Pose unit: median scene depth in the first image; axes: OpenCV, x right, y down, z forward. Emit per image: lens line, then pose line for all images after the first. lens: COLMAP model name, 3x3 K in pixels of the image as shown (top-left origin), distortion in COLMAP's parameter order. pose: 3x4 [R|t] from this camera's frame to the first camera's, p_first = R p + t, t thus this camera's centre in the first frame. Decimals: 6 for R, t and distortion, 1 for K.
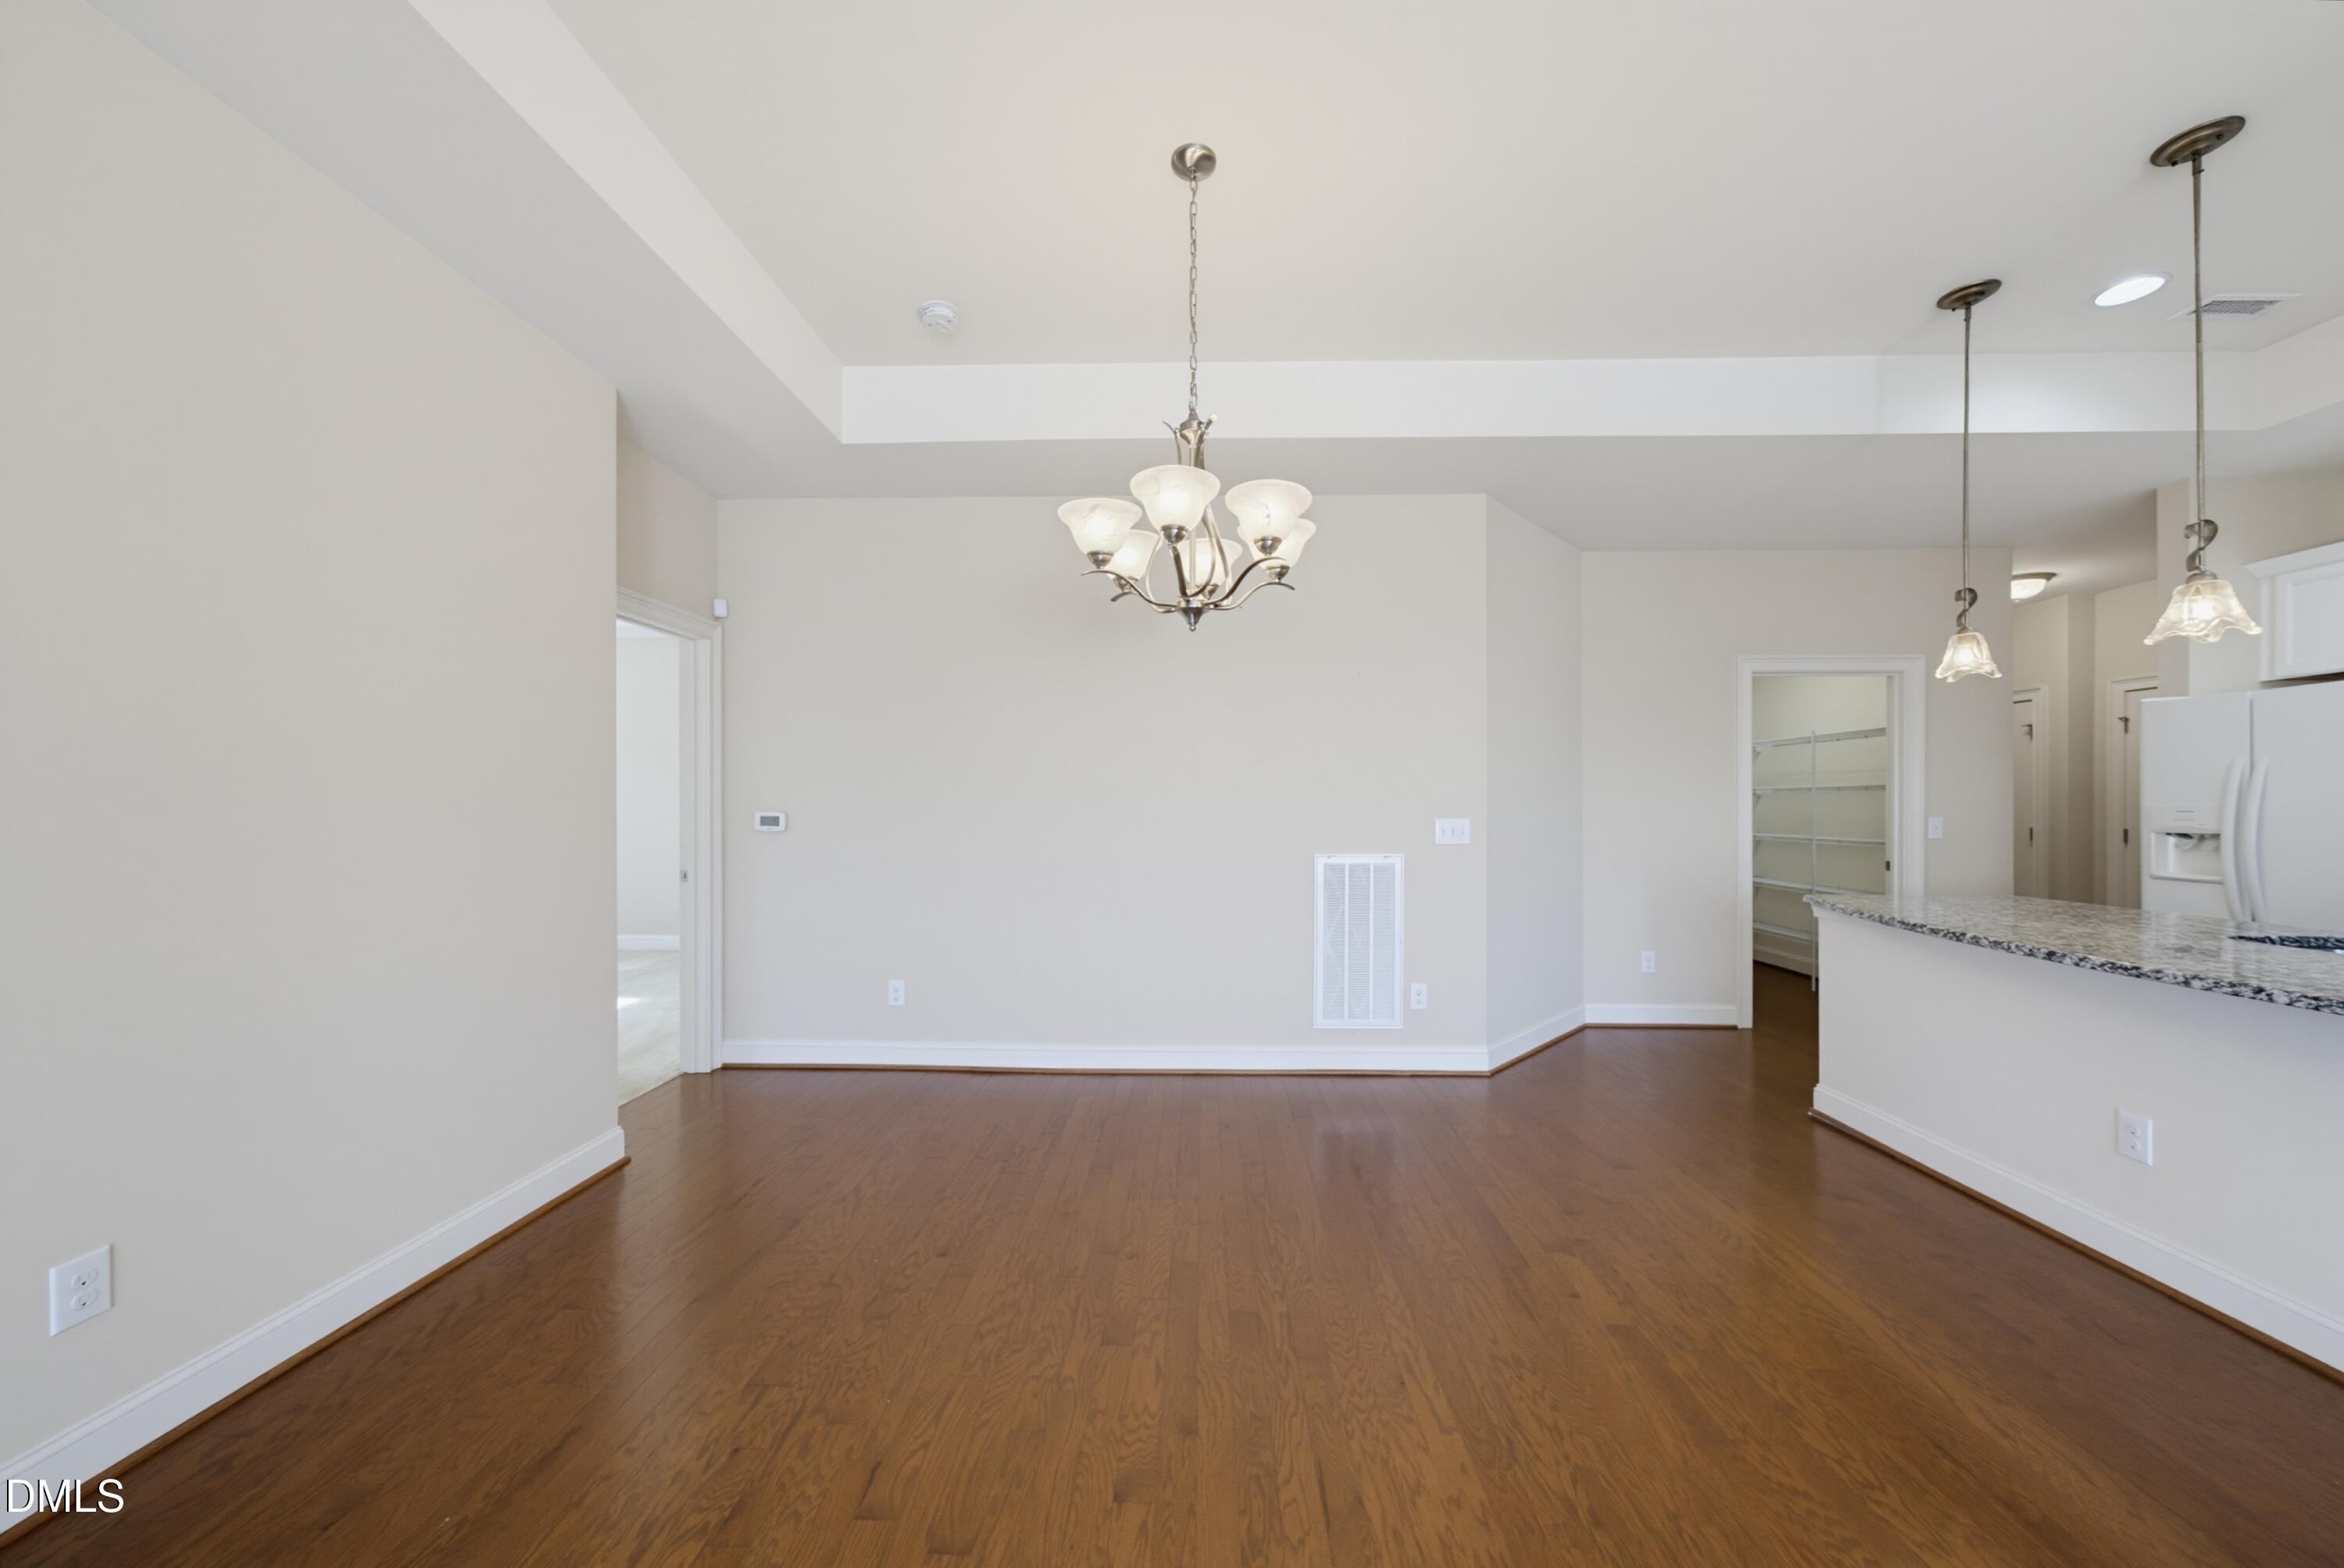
lens RADIAL K [[810.5, 0, 1184.0], [0, 810.5, 802.9], [0, 0, 1]] dist [-0.000151, 0.004863]
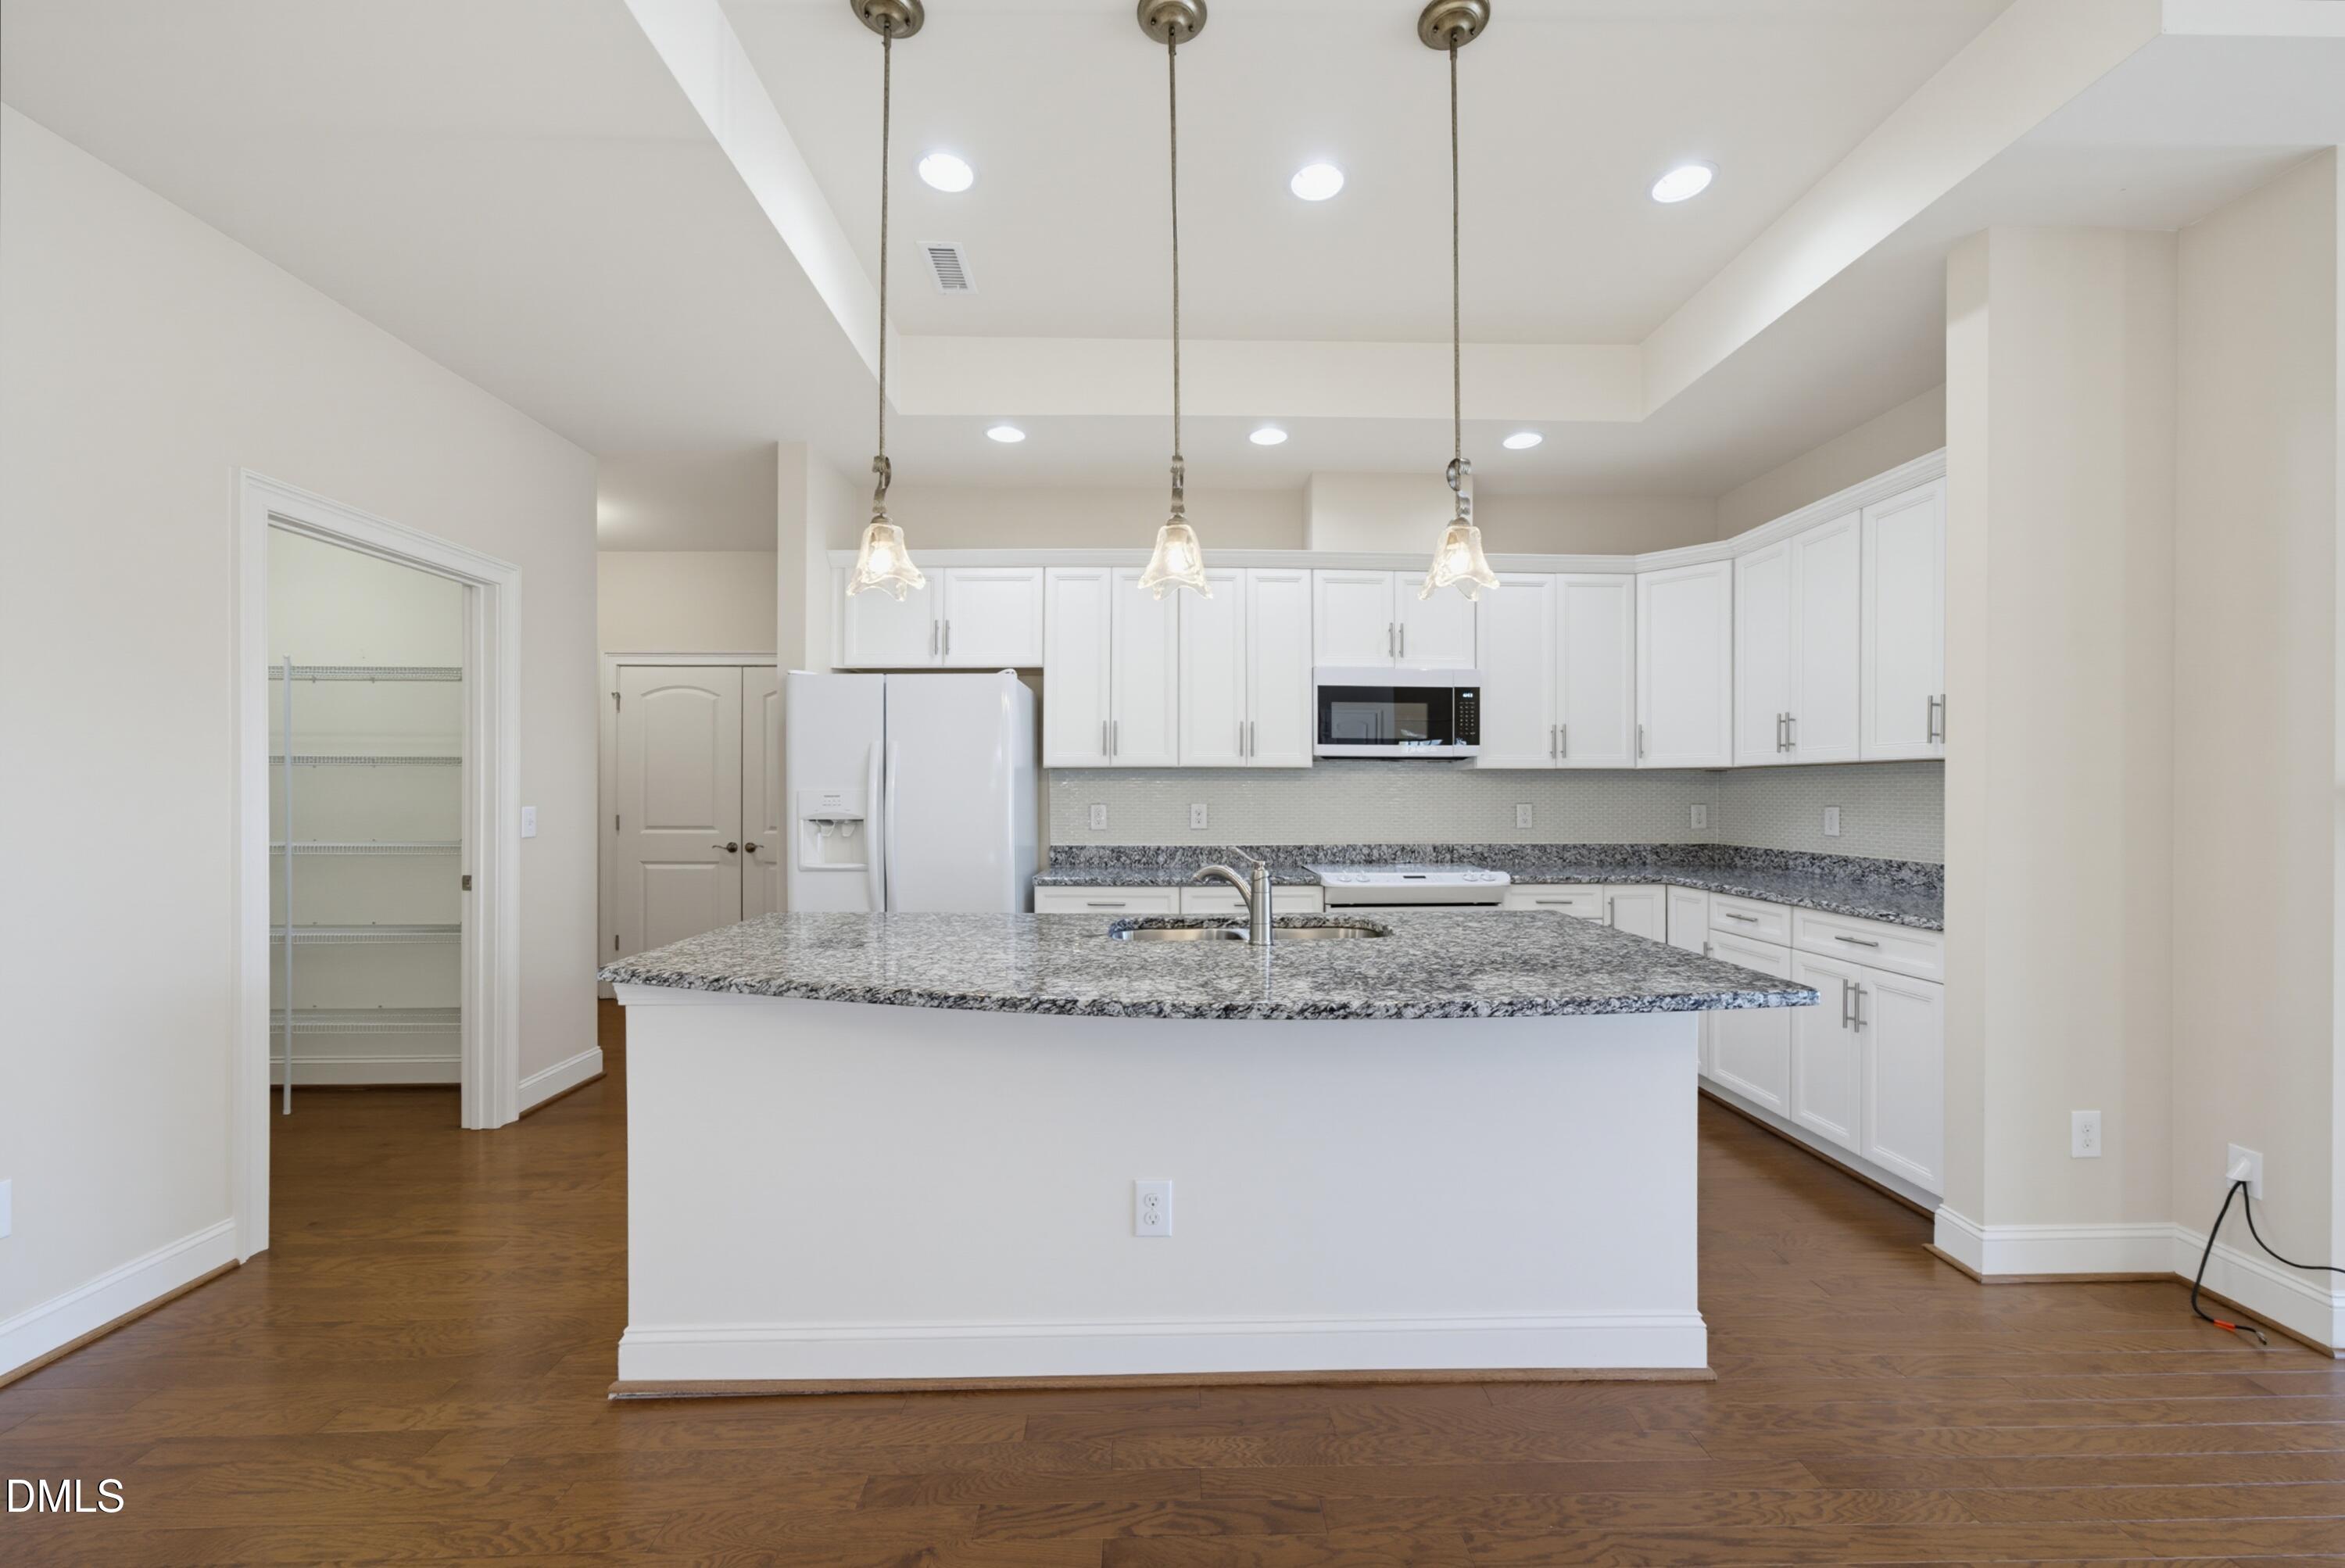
lens RADIAL K [[893.3, 0, 1176.9], [0, 893.3, 792.2], [0, 0, 1]] dist [-0.039814, 0.022258]
pose [[-0.054517, -0.000563, 0.998513, 0.204846], [-0.006145, 0.999981, 0.000228, 0.003430], [-0.998494, -0.006123, -0.054519, 0.690211]]
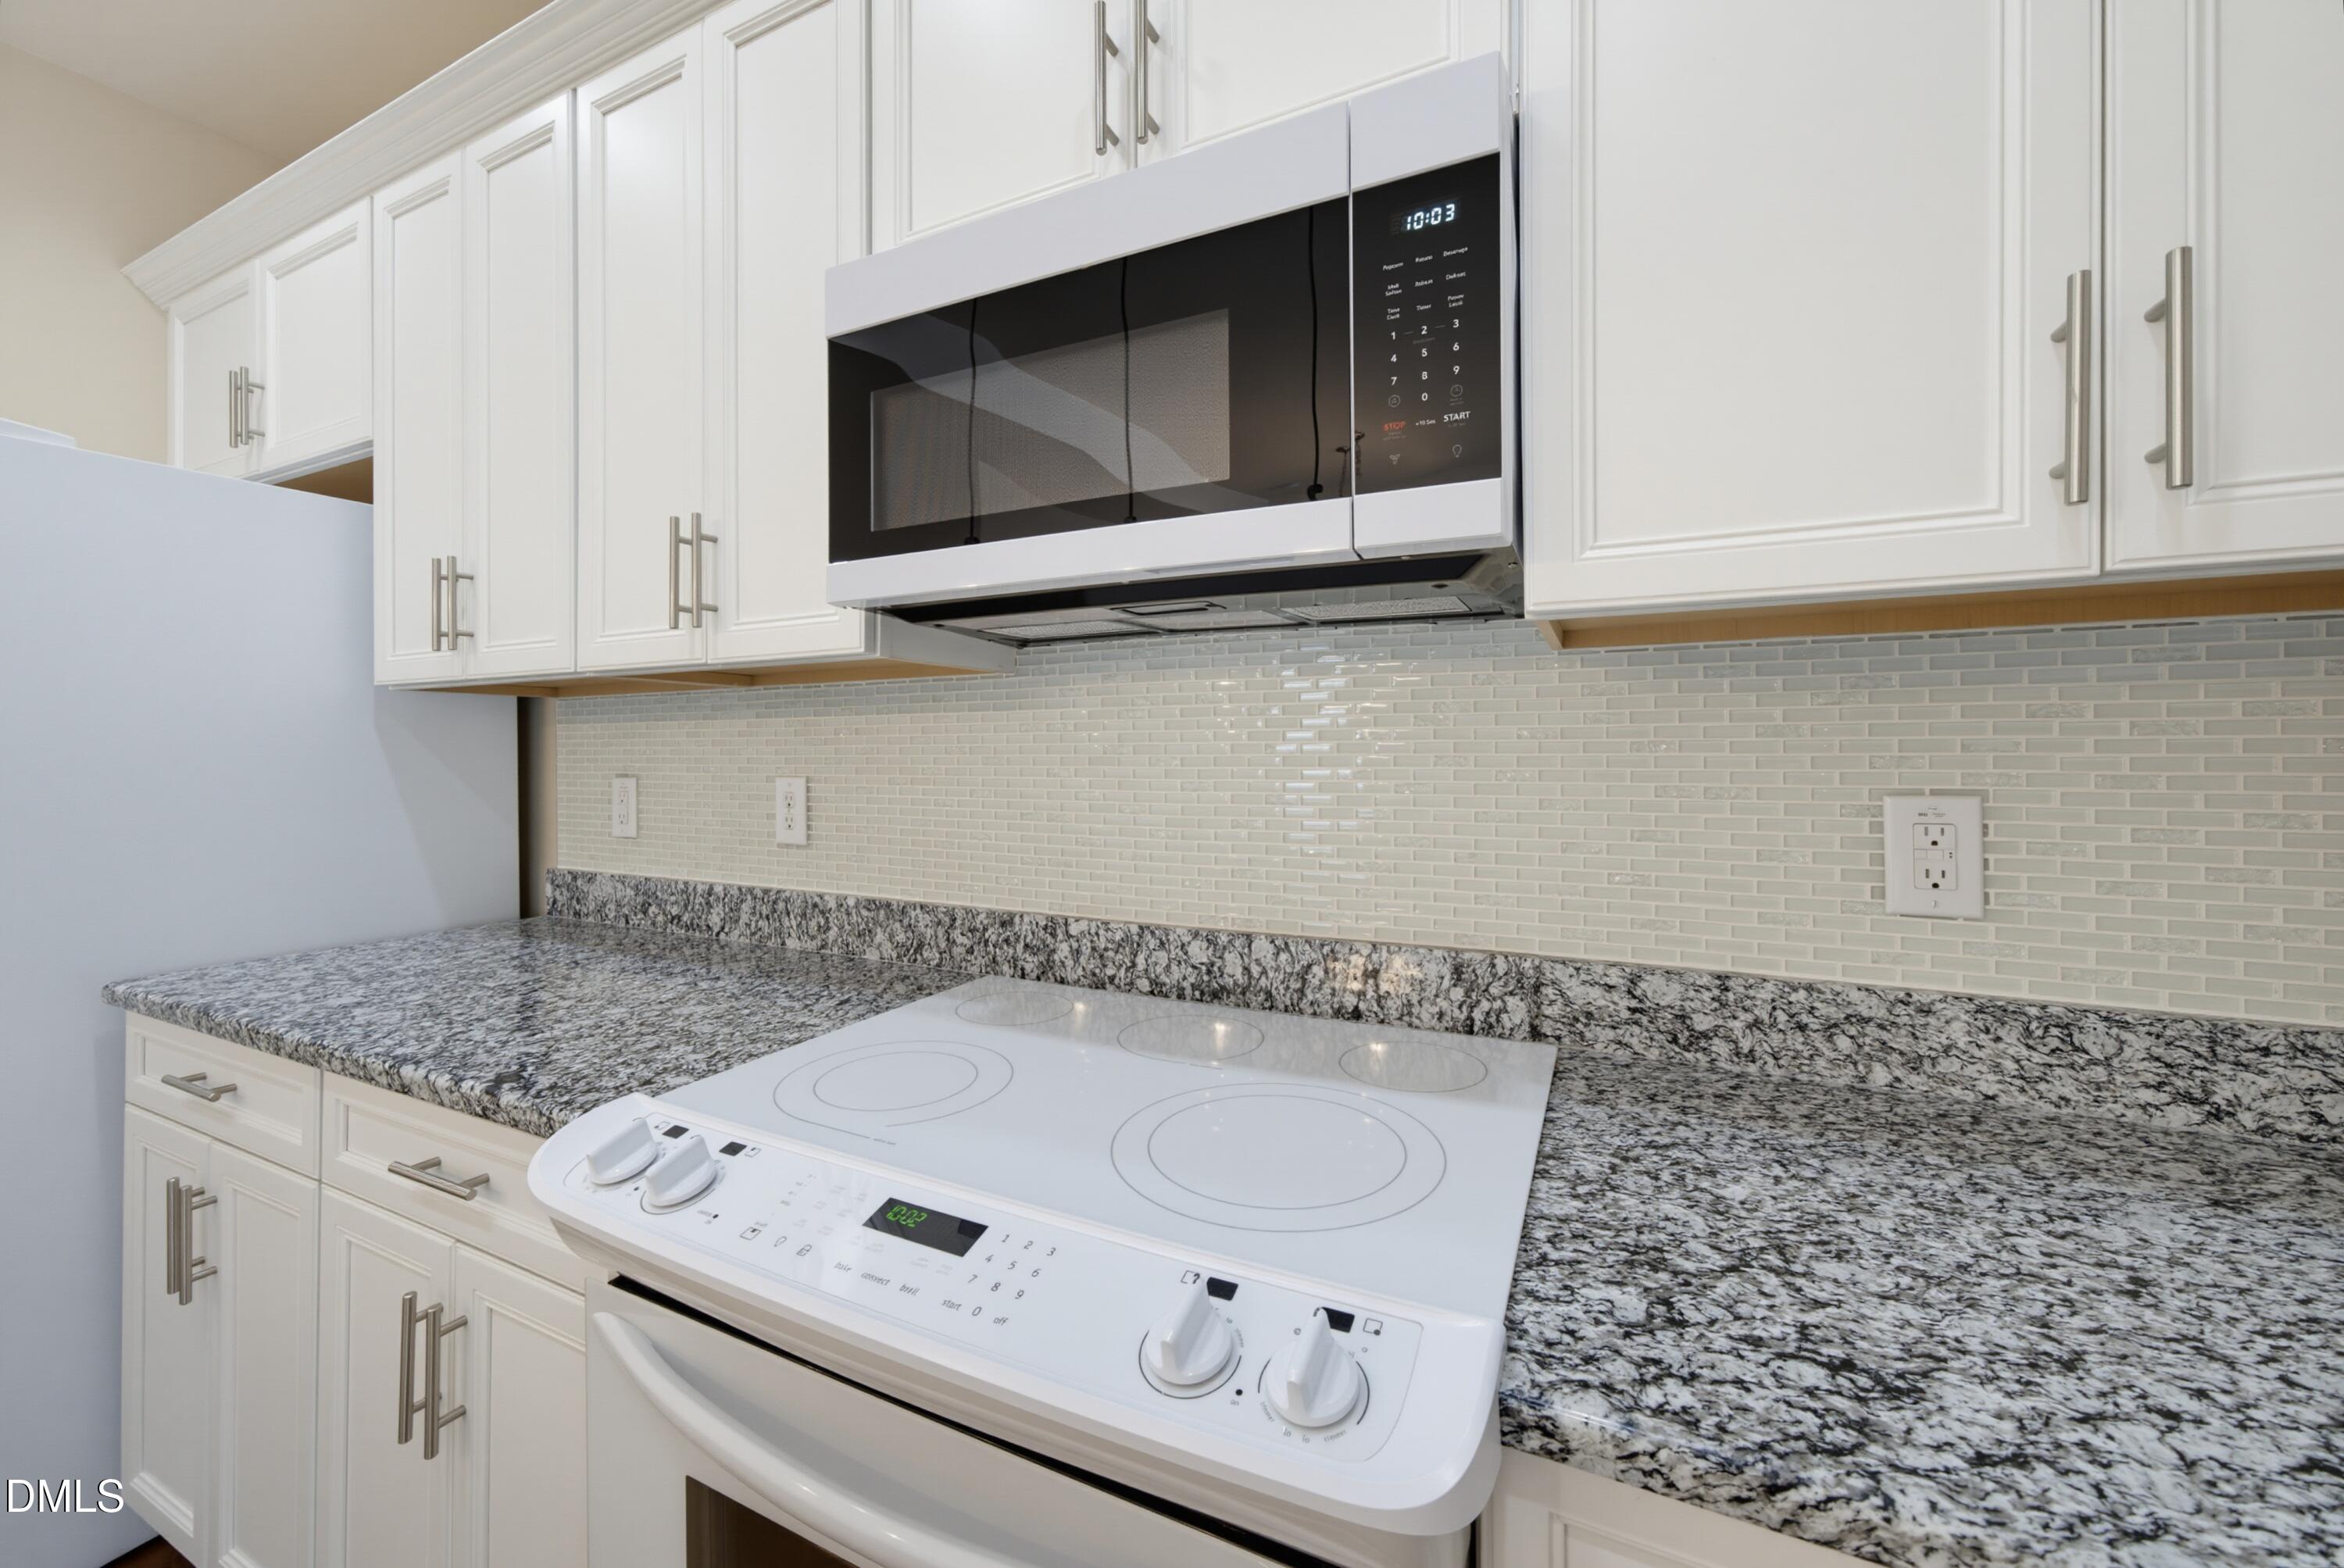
lens RADIAL K [[903.4, 0, 1180.8], [0, 903.4, 722.2], [0, 0, 1]] dist [-0.040320, 0.023086]
pose [[0.411248, -0.008755, 0.911481, 1.157230], [0.014811, 0.999886, 0.002922, -0.006409], [-0.911403, 0.012298, 0.411331, 0.198631]]
